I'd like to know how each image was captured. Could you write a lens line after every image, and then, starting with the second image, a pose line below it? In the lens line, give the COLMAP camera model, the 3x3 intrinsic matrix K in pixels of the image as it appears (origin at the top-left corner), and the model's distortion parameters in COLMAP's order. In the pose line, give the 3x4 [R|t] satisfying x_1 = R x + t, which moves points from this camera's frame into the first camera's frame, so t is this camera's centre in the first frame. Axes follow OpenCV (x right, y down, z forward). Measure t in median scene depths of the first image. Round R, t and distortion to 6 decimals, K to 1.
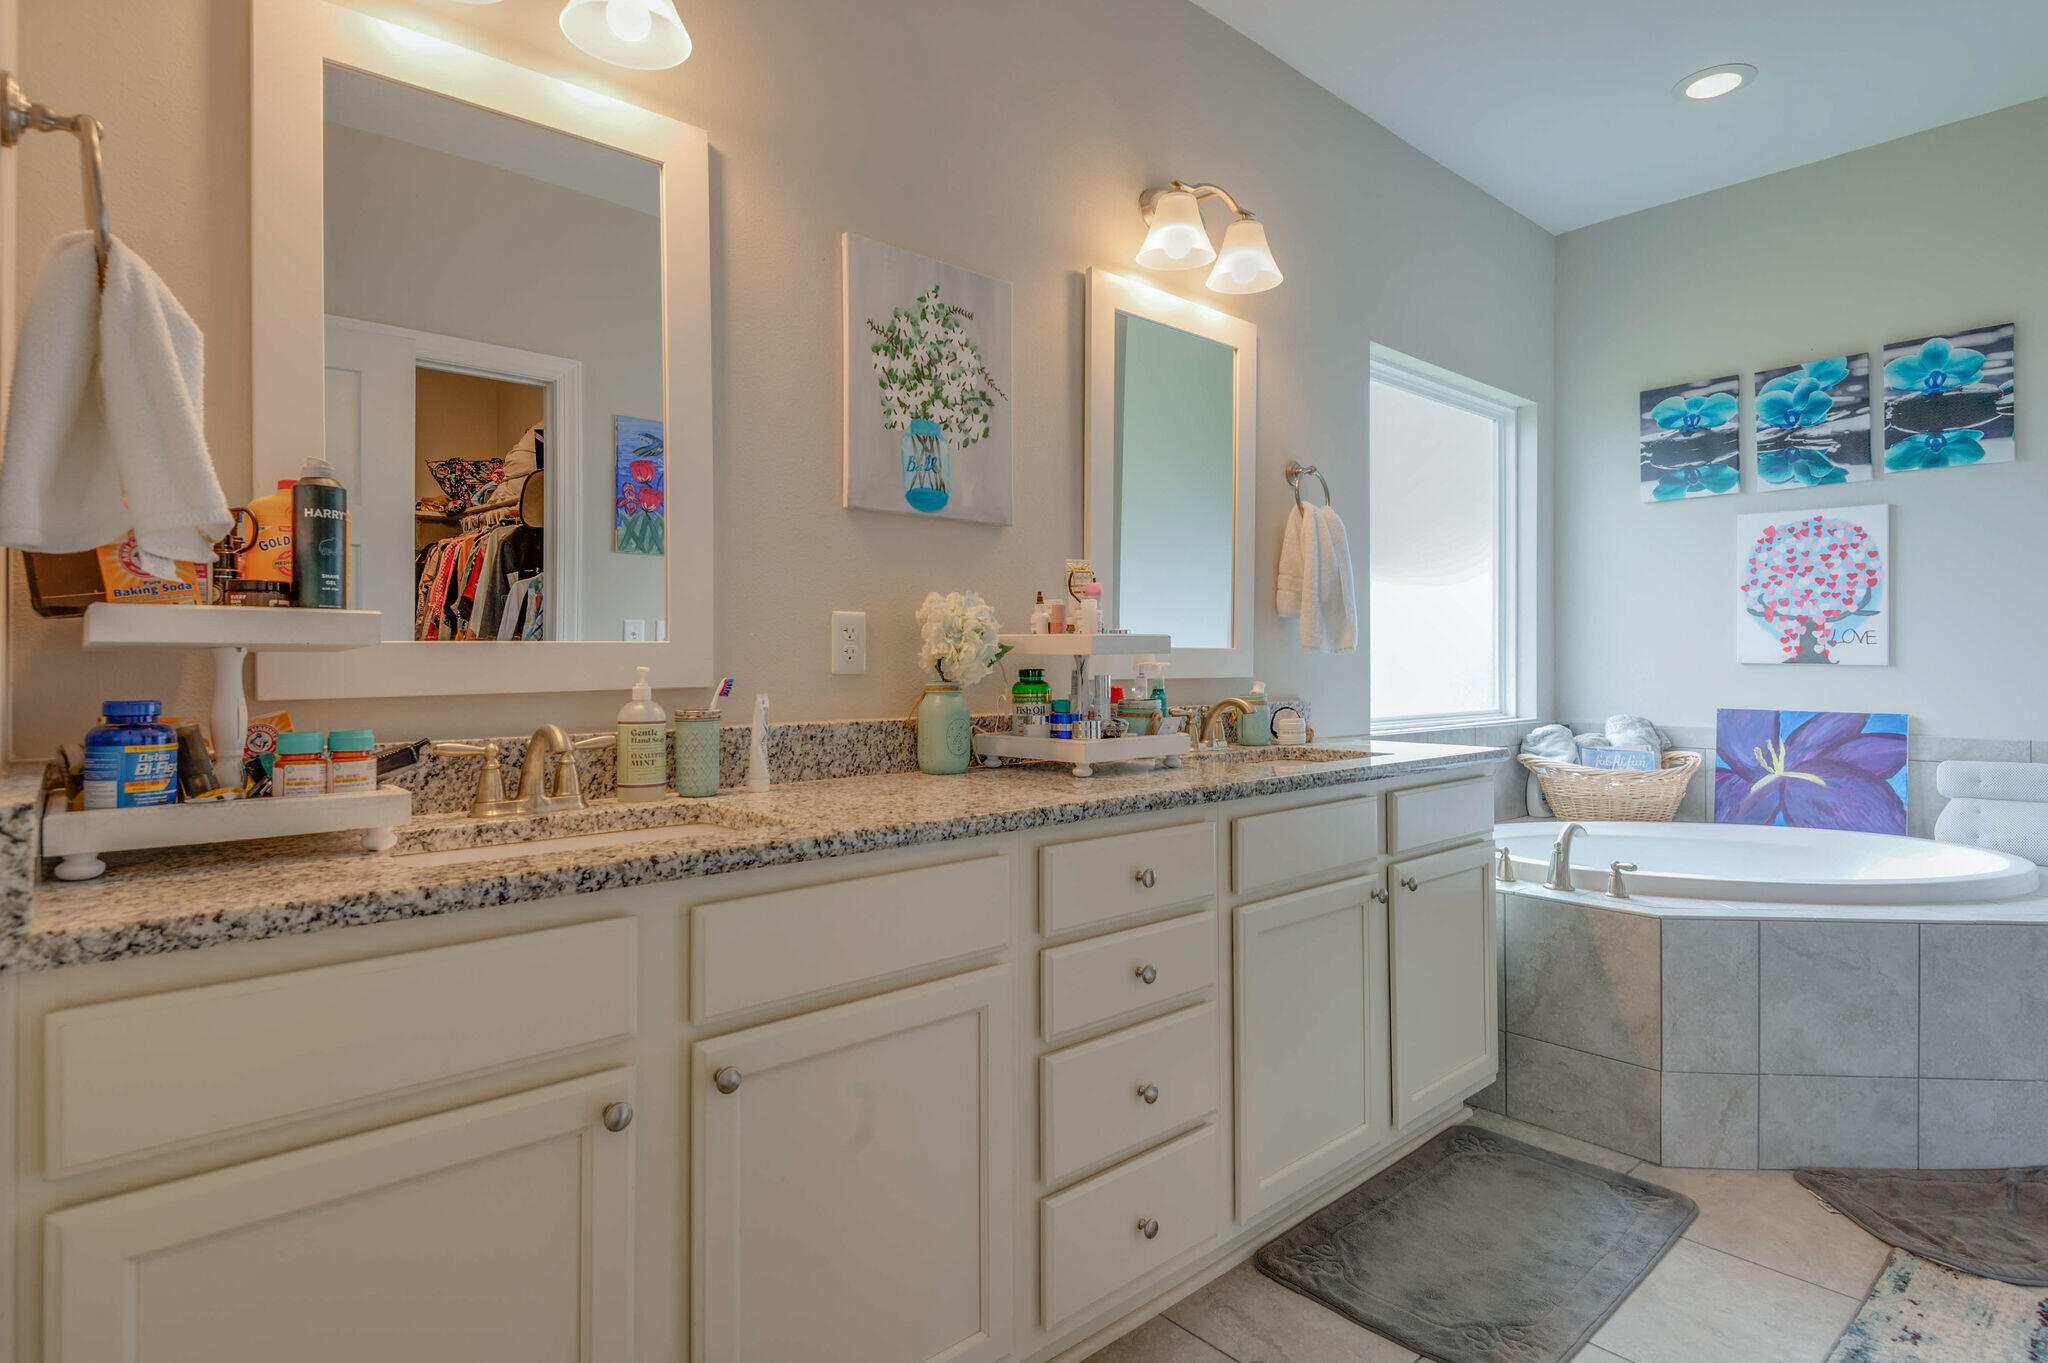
lens RADIAL K [[1052.1, 0, 1025.8], [0, 1052.1, 660.3], [0, 0, 1]] dist [0.011426, -0.001657]
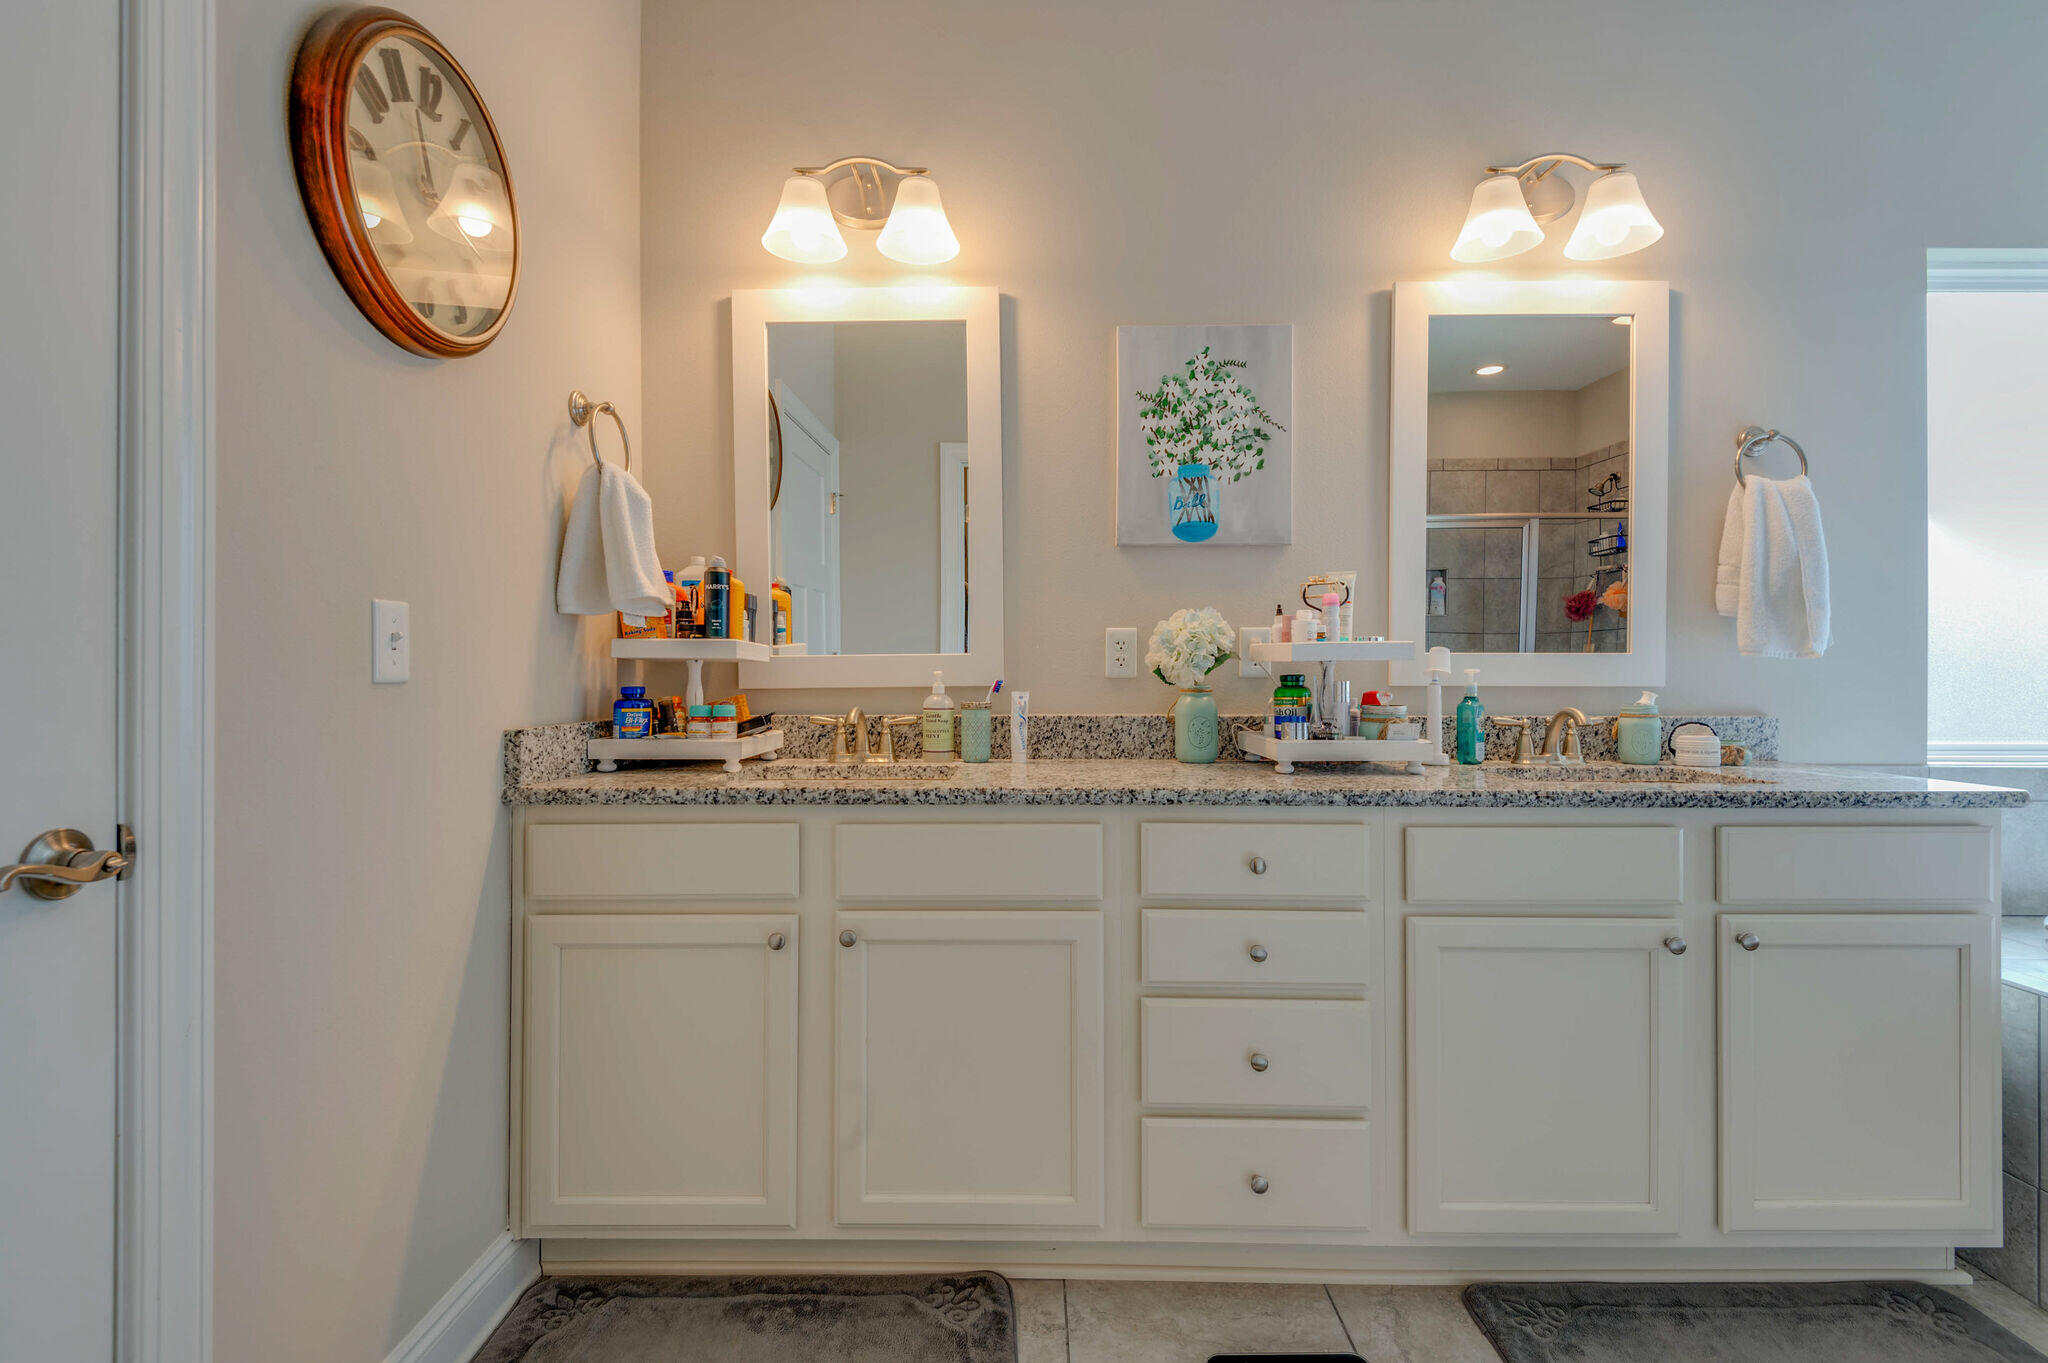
lens RADIAL K [[938.4, 0, 1021.8], [0, 938.4, 670.9], [0, 0, 1]] dist [0.021188, -0.012148]
pose [[0.740426, 0.005072, -0.672119, 0.490049], [-0.000453, 0.999975, 0.007047, -0.002680], [0.672138, -0.004913, 0.740410, 0.088784]]
